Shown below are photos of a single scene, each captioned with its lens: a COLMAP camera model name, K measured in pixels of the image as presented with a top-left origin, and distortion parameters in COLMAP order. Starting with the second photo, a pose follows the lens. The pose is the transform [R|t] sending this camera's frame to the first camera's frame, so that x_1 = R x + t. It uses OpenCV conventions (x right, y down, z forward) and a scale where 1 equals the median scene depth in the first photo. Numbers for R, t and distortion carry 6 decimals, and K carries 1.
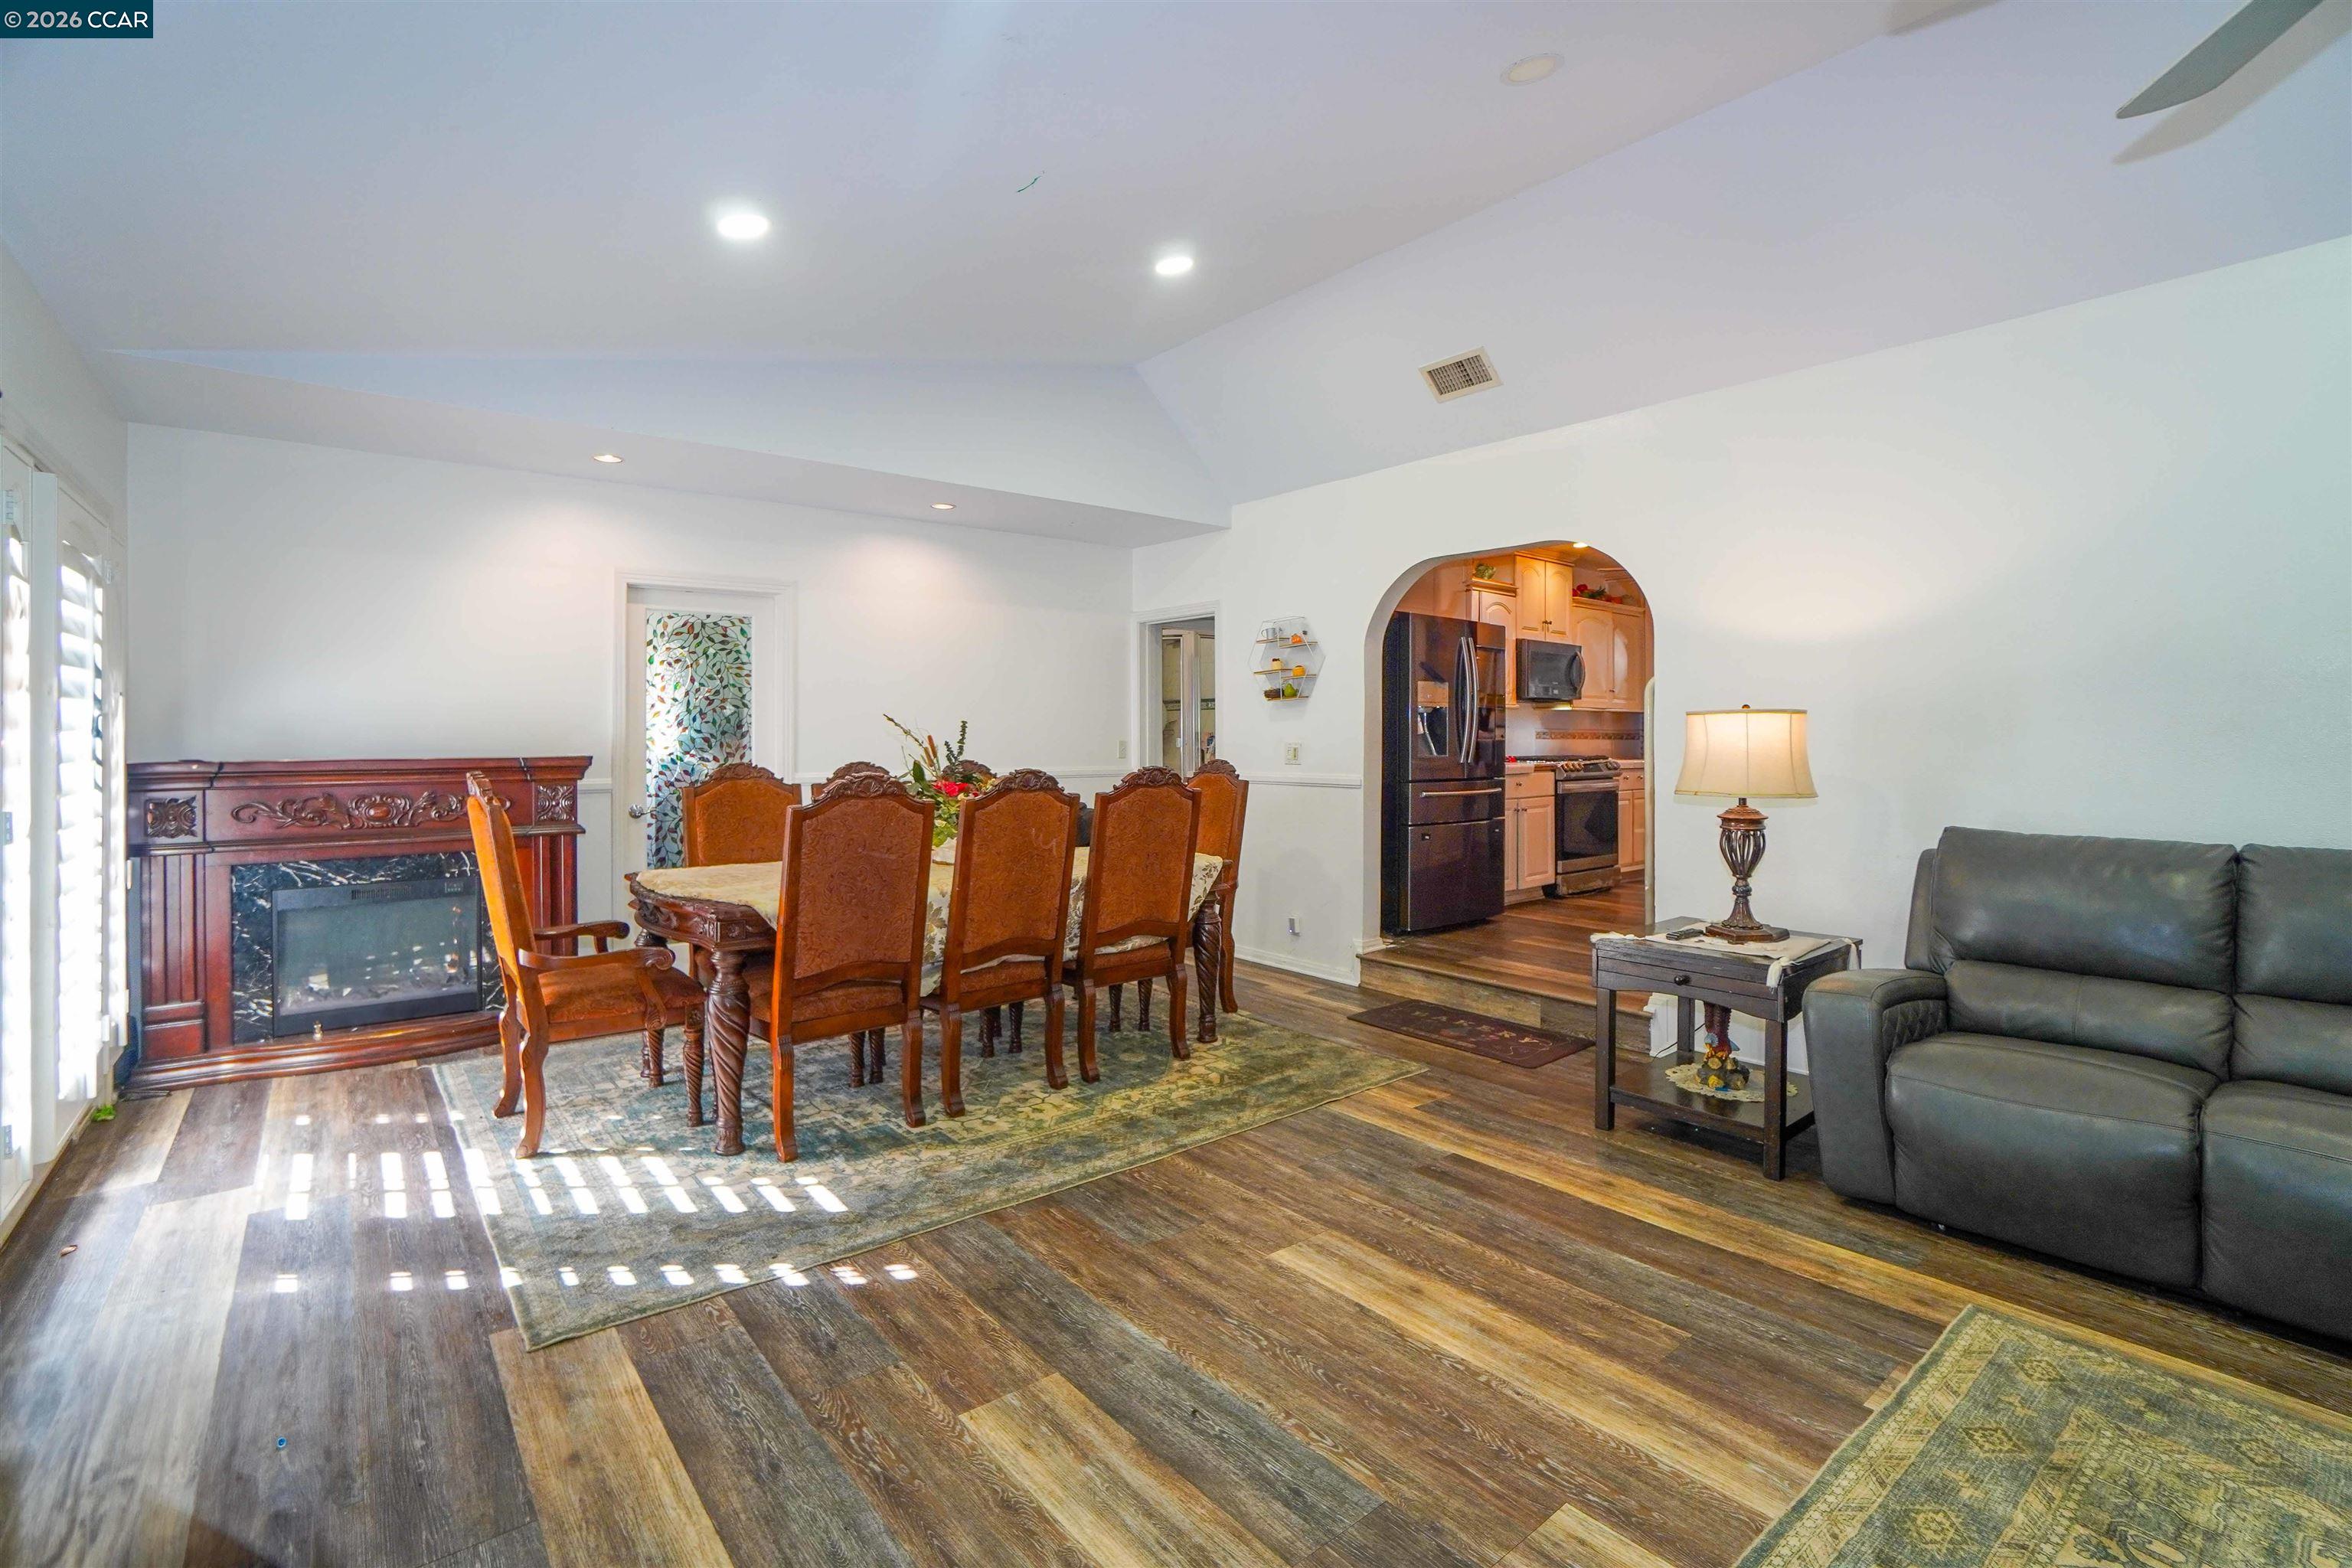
lens RADIAL K [[1053.7, 0, 1134.5], [0, 1053.7, 777.4], [0, 0, 1]] dist [-0.054139, 0.020362]
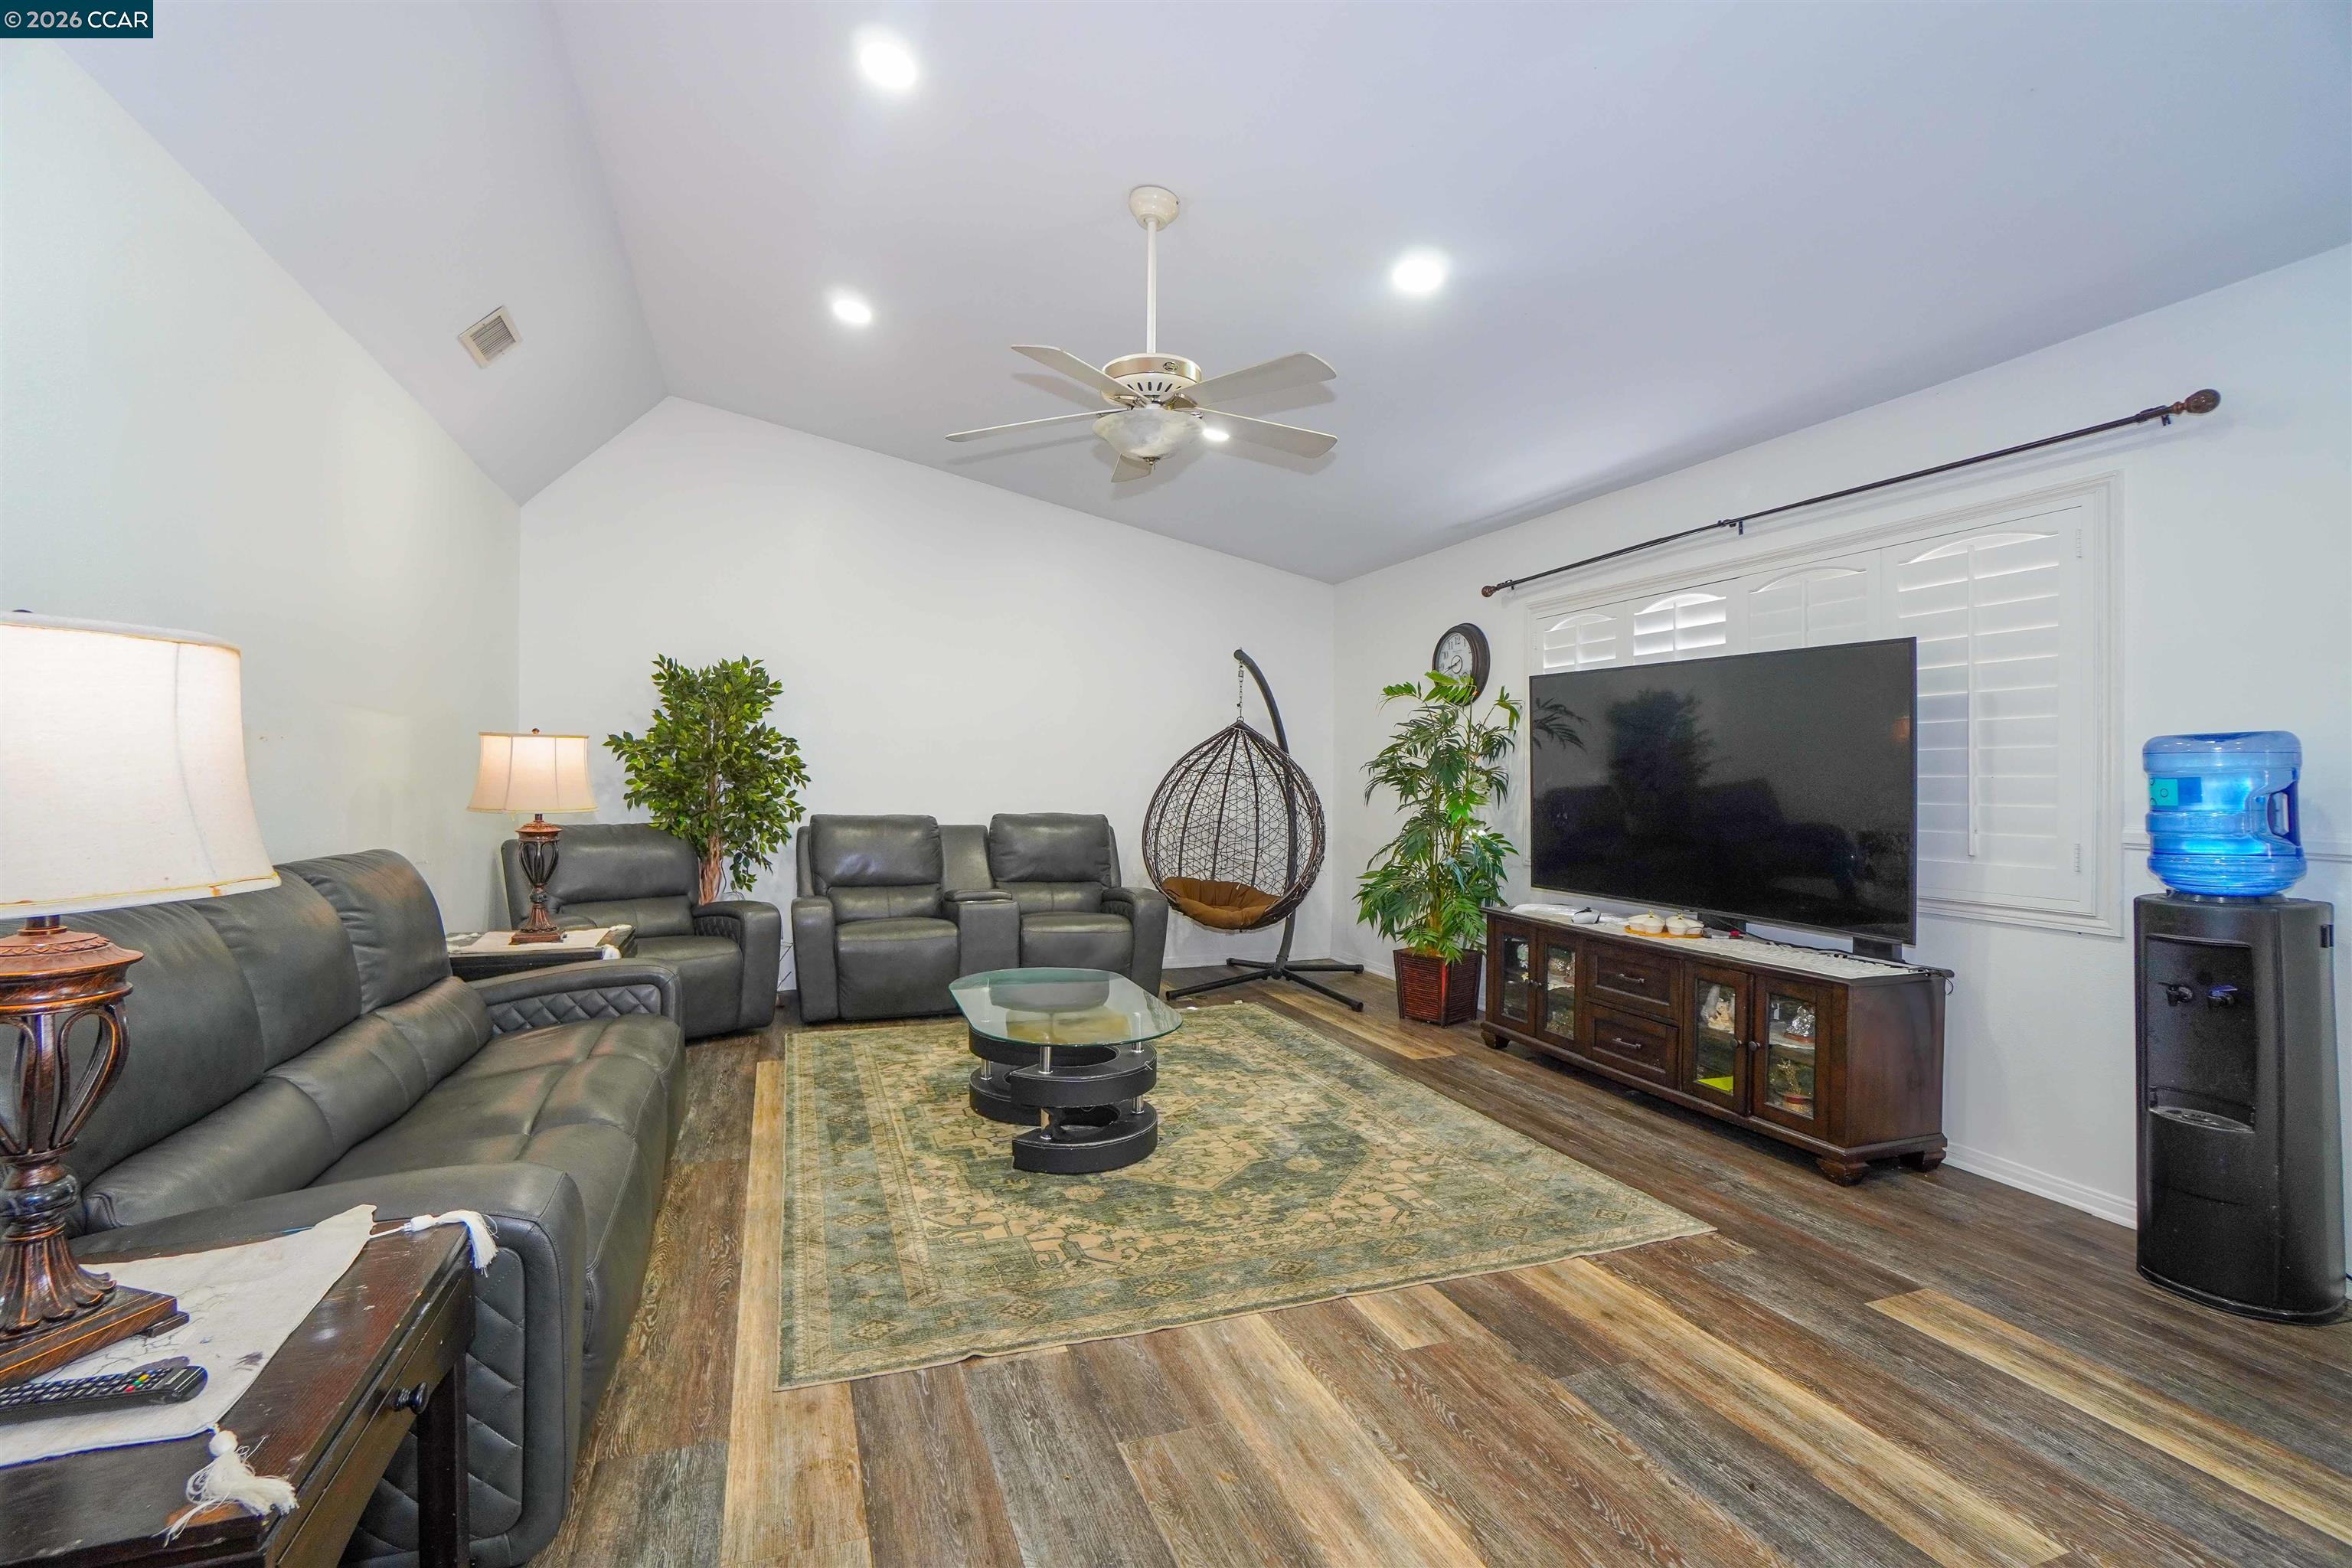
lens RADIAL K [[1053.7, 0, 1134.5], [0, 1053.7, 777.4], [0, 0, 1]] dist [-0.054139, 0.020362]
pose [[-0.949031, -0.008494, 0.315069, 0.281305], [0.005641, 0.999019, 0.043924, -0.049745], [-0.315133, 0.043462, -0.948052, 1.903133]]
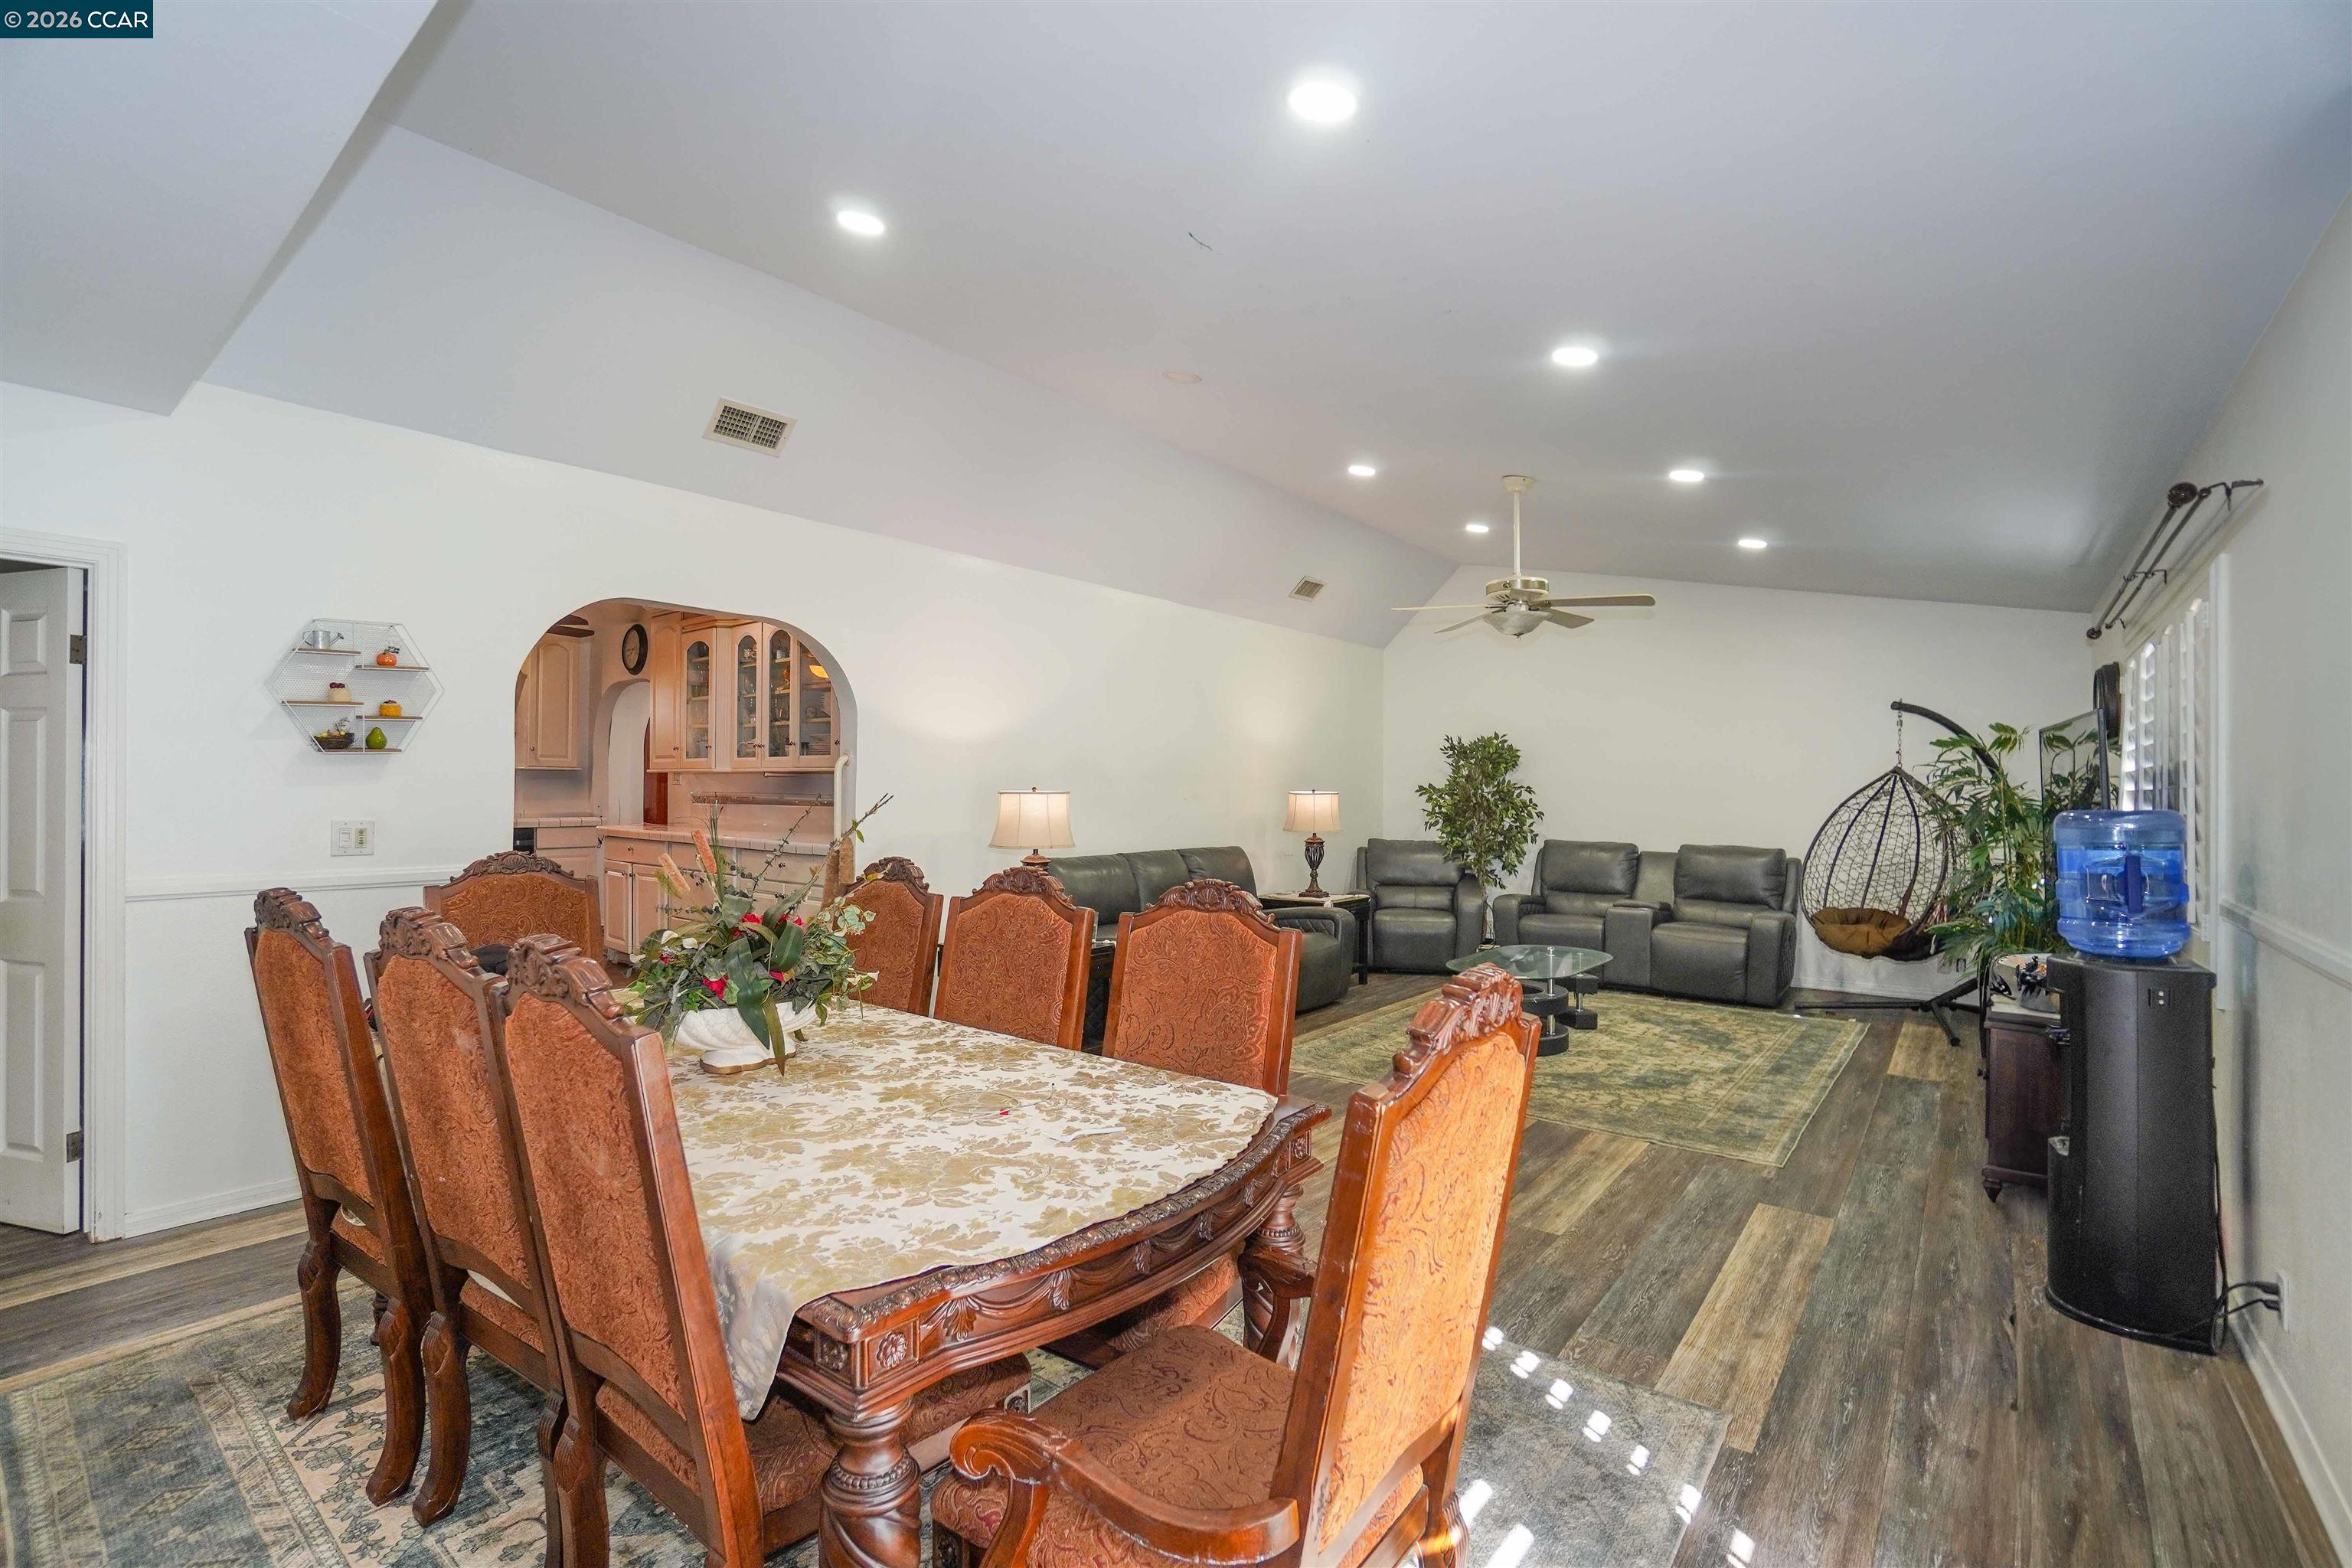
lens RADIAL K [[1065.1, 0, 1176.0], [0, 1065.1, 784.0], [0, 0, 1]] dist [-0.040700, 0.000445]
pose [[-0.246740, 0.000584, 0.969081, -1.551099], [0.033192, 0.999418, 0.007849, -0.119359], [-0.968513, 0.034102, -0.246616, 1.877167]]
